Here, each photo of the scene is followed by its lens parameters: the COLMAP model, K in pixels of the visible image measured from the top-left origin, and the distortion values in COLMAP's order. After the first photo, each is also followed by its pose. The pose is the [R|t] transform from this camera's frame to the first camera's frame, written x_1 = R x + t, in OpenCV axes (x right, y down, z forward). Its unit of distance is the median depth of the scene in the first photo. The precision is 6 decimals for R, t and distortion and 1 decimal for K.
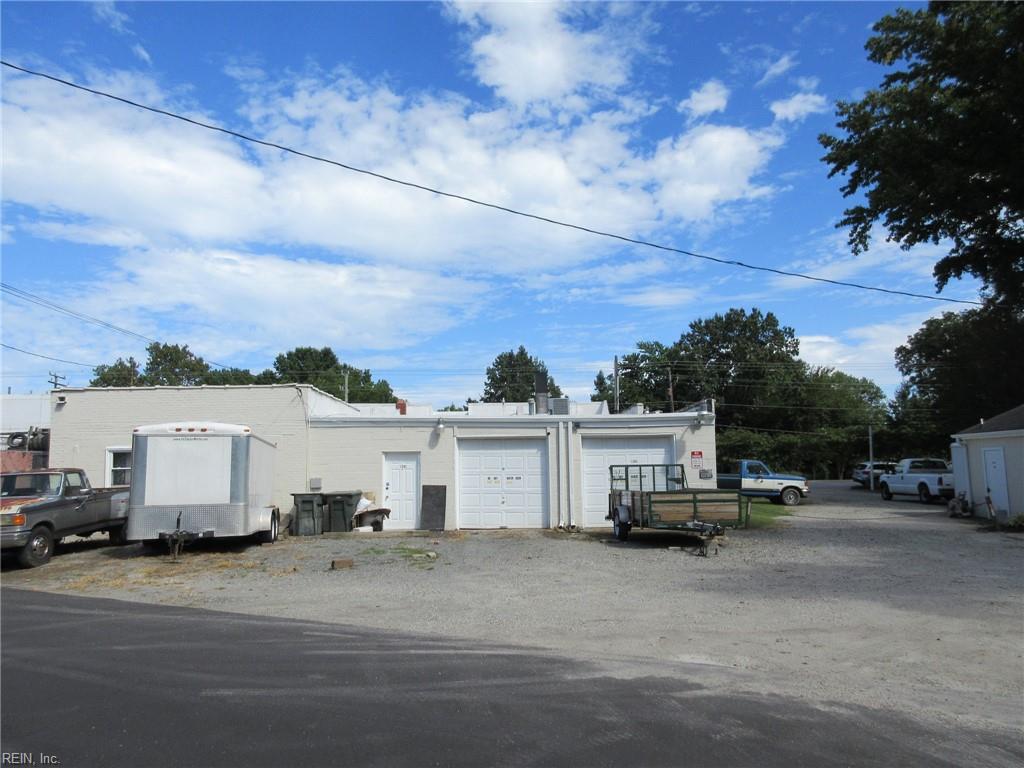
lens RADIAL K [[754.1, 0, 520.5], [0, 754.1, 390.6], [0, 0, 1]] dist [0.001762, 0.001549]
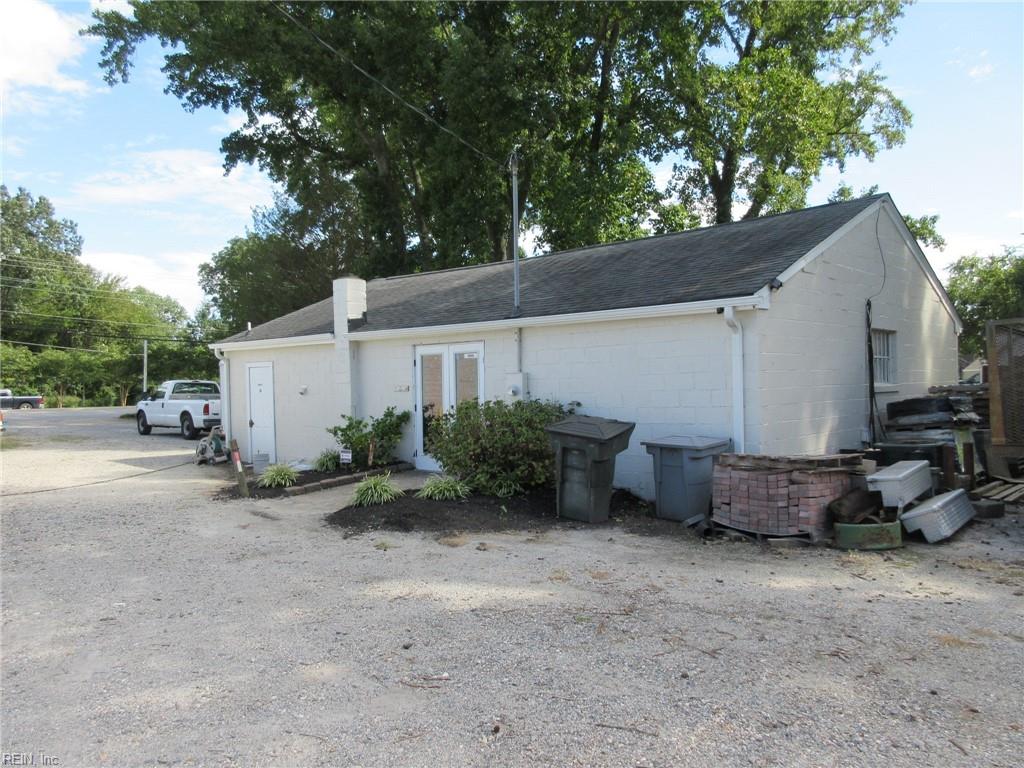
lens RADIAL K [[754.1, 0, 513.9], [0, 754.1, 390.6], [0, 0, 1]] dist [0.001762, 0.001549]
pose [[0.662350, 0.001590, 0.749193, 0.133711], [-0.076411, 0.994926, 0.065442, 0.019261], [-0.745287, -0.100592, 0.659111, 0.187284]]
